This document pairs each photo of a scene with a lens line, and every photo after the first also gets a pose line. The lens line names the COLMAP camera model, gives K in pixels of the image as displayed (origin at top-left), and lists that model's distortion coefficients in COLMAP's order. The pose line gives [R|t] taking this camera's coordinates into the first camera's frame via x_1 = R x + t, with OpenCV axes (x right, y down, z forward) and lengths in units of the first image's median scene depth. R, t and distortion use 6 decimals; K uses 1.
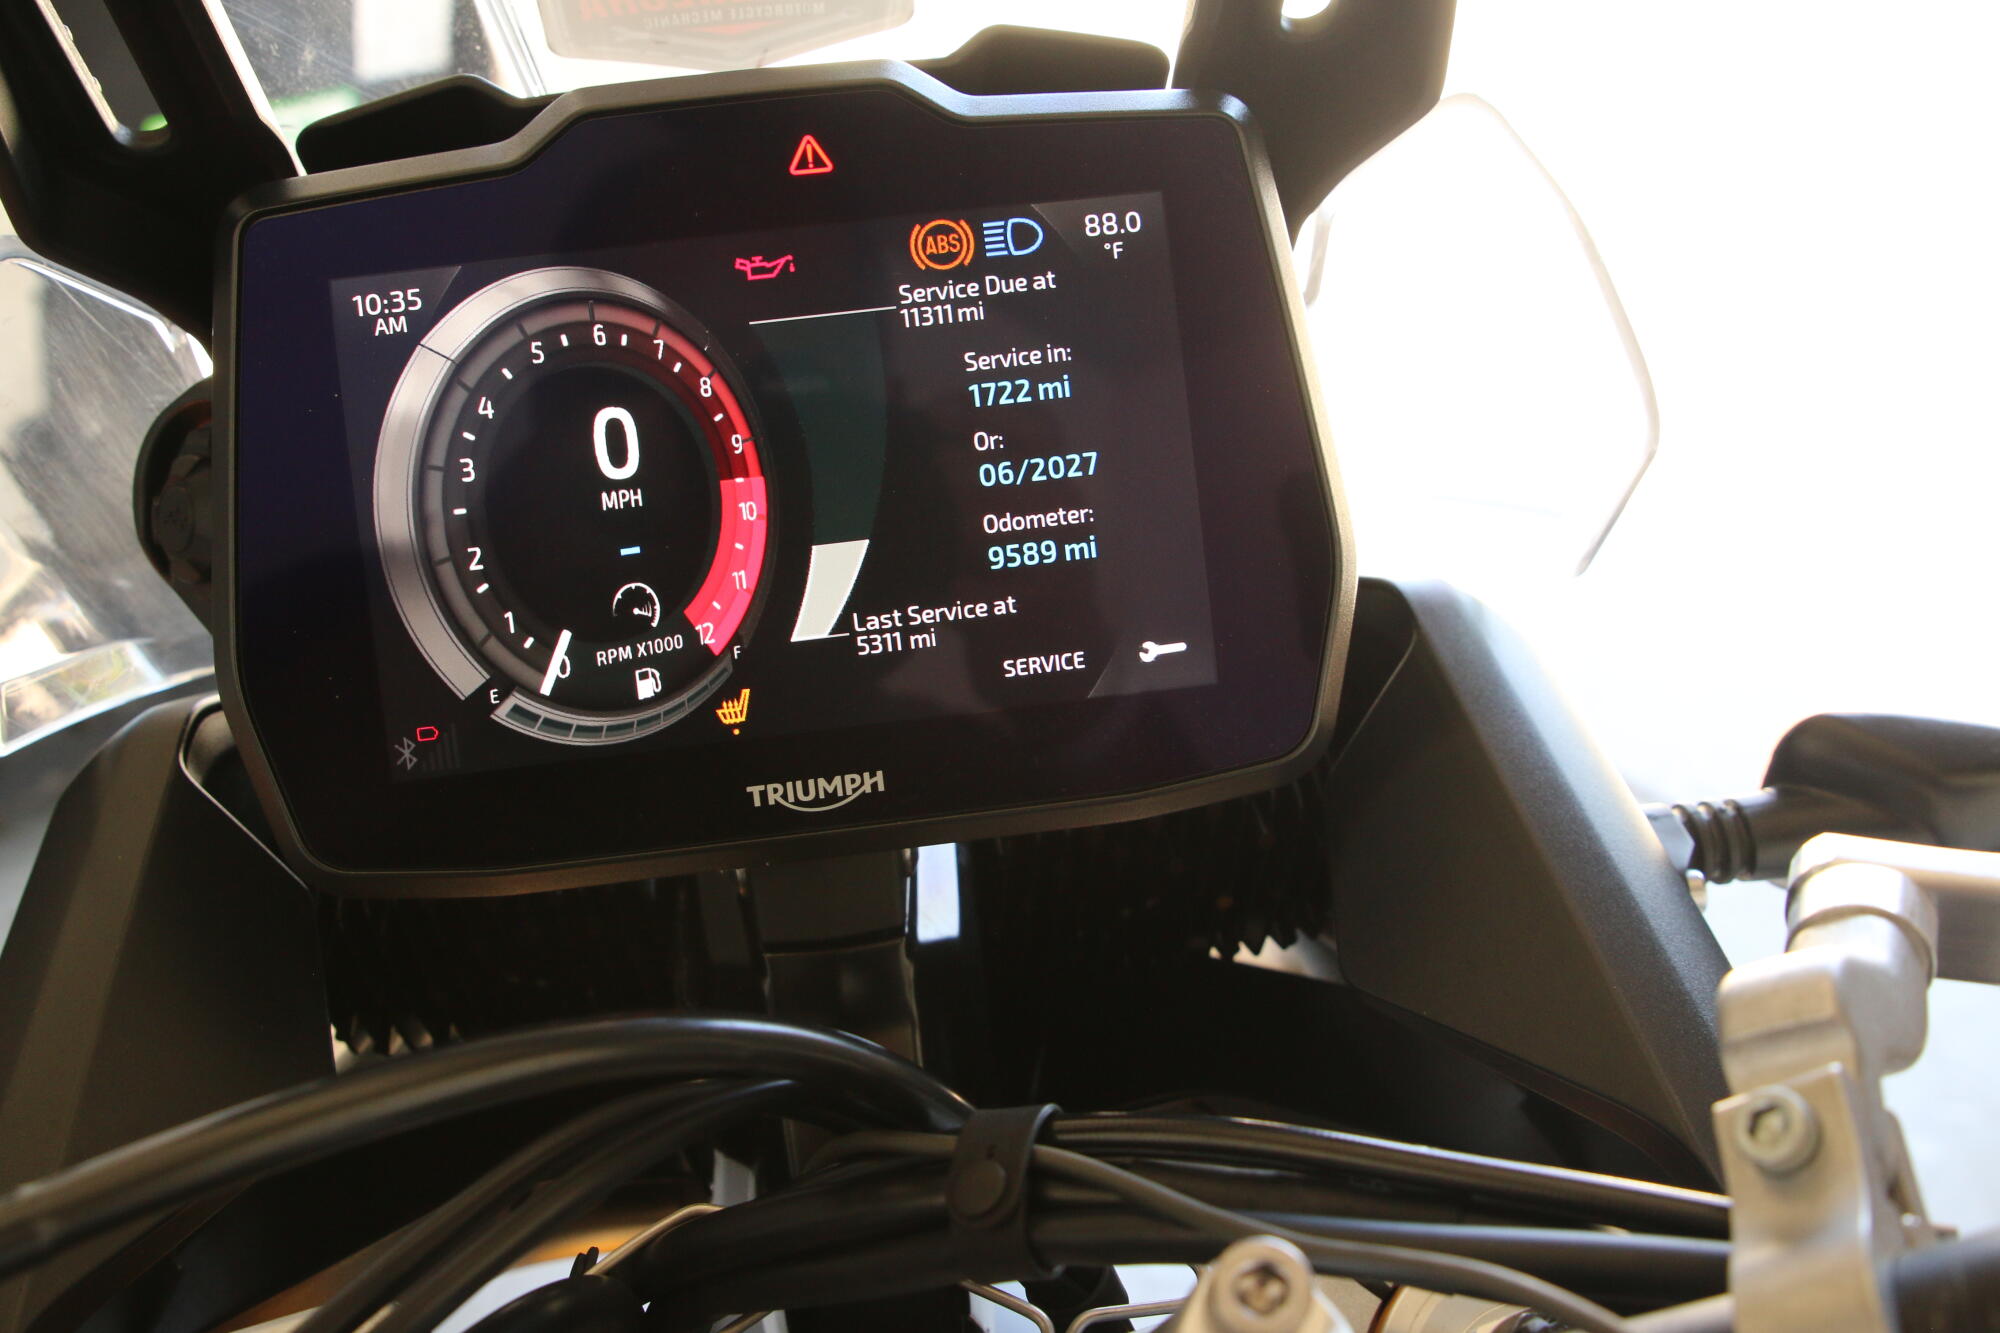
lens RADIAL K [[2179.9, 0, 992.1], [0, 2179.9, 662.7], [0, 0, 1]] dist [-0.103120, 0.000000]
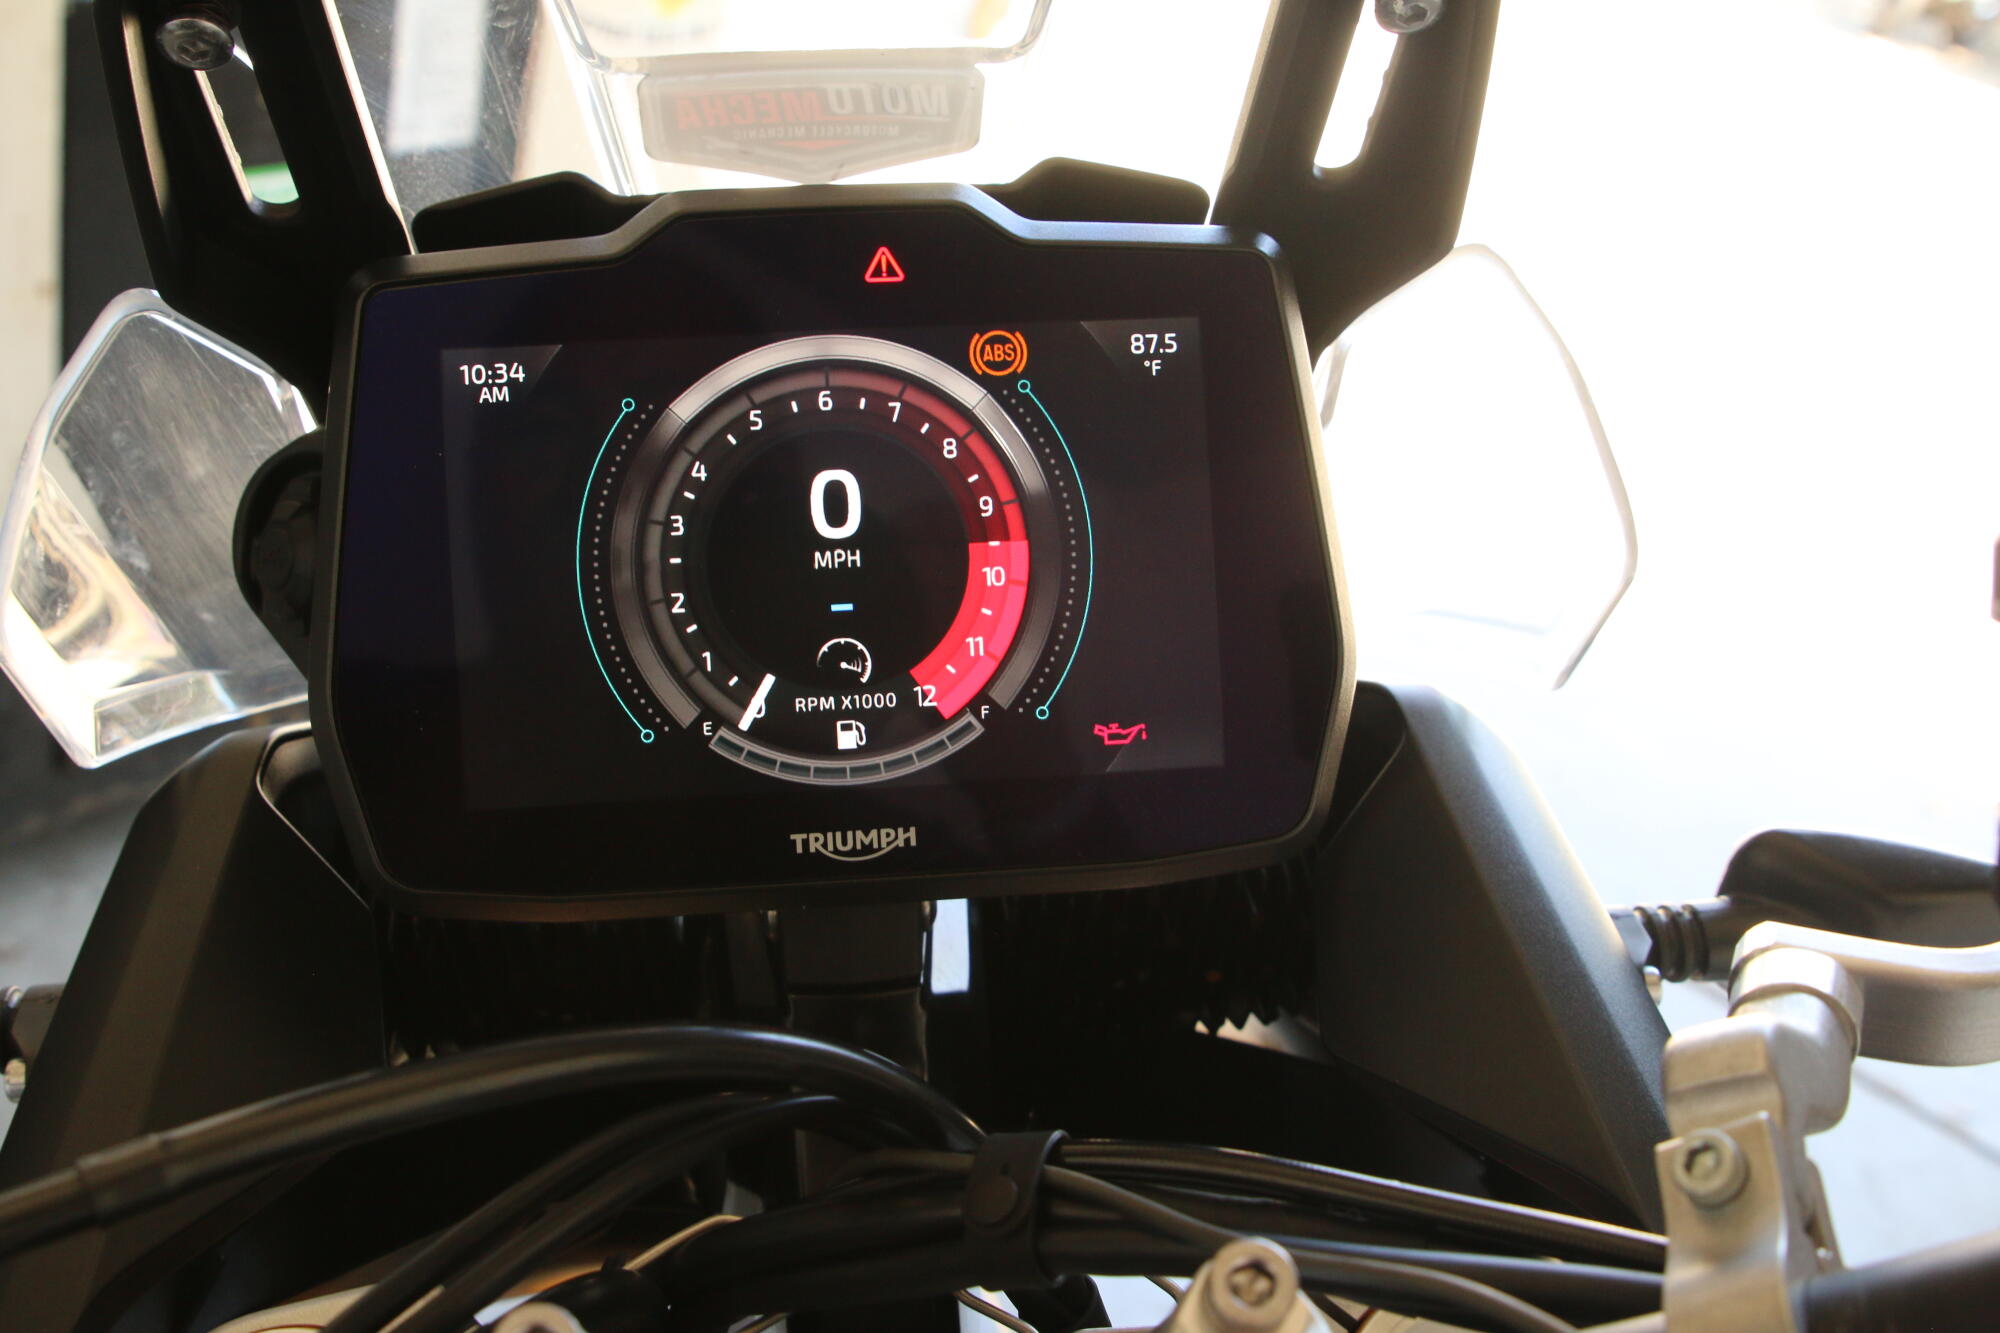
lens RADIAL K [[2179.9, 0, 1001.7], [0, 2179.9, 655.8], [0, 0, 1]] dist [-0.103120, 0.000000]
pose [[0.998192, 0.058650, 0.013122, -0.026478], [-0.057905, 0.997002, -0.051321, 0.017550], [-0.016093, 0.050468, 0.998596, -0.095934]]
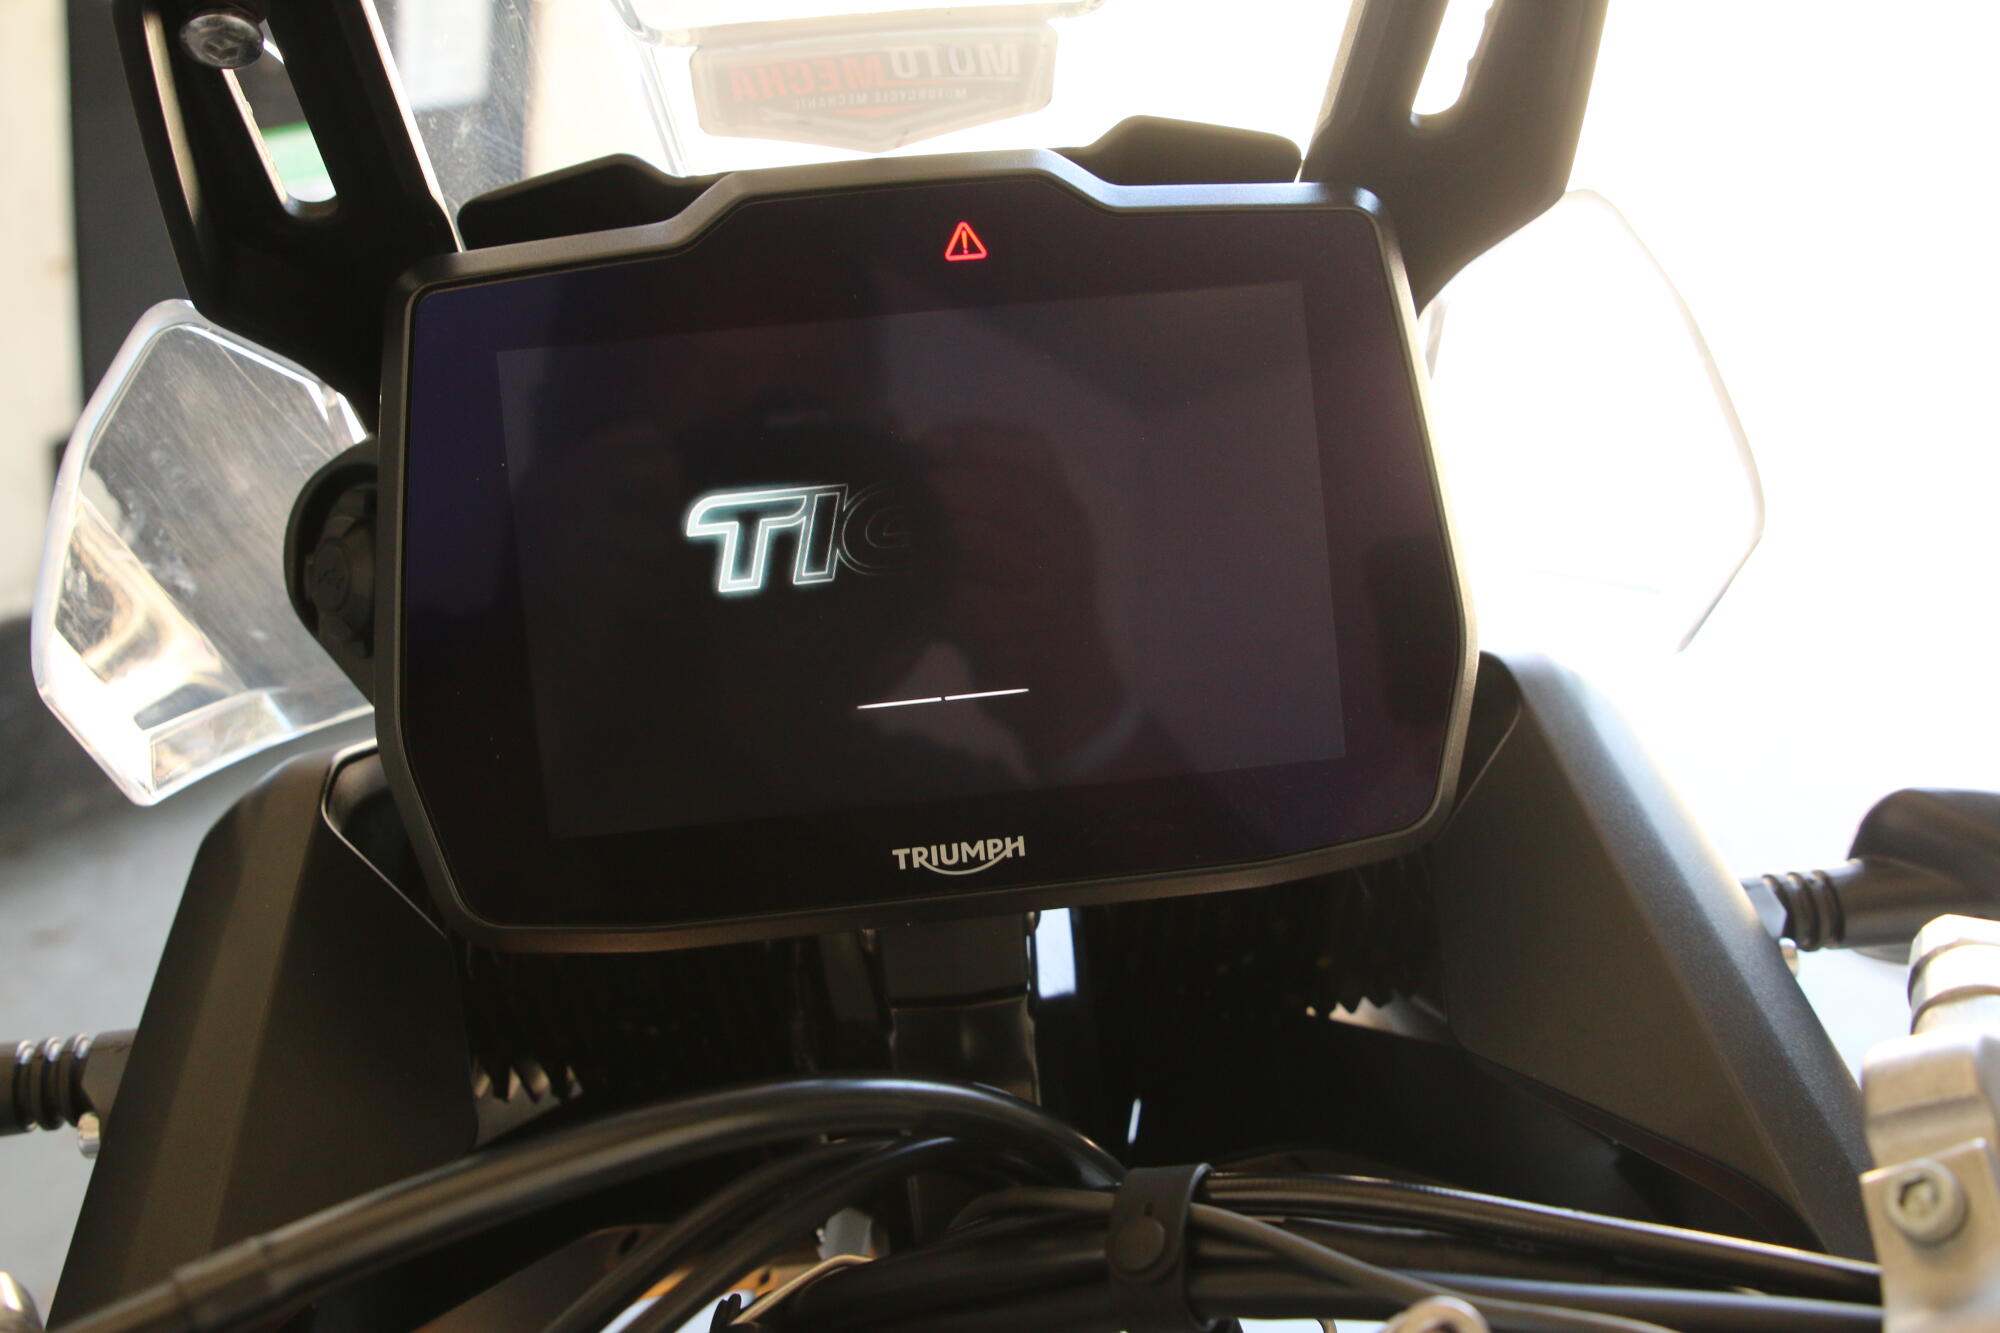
lens RADIAL K [[2179.9, 0, 1015.6], [0, 2179.9, 671.6], [0, 0, 1]] dist [-0.103120, 0.000000]
pose [[0.999847, 0.015959, 0.007206, -0.062759], [-0.015871, 0.999802, -0.011997, -0.016133], [-0.007396, 0.011881, 0.999902, -0.036086]]
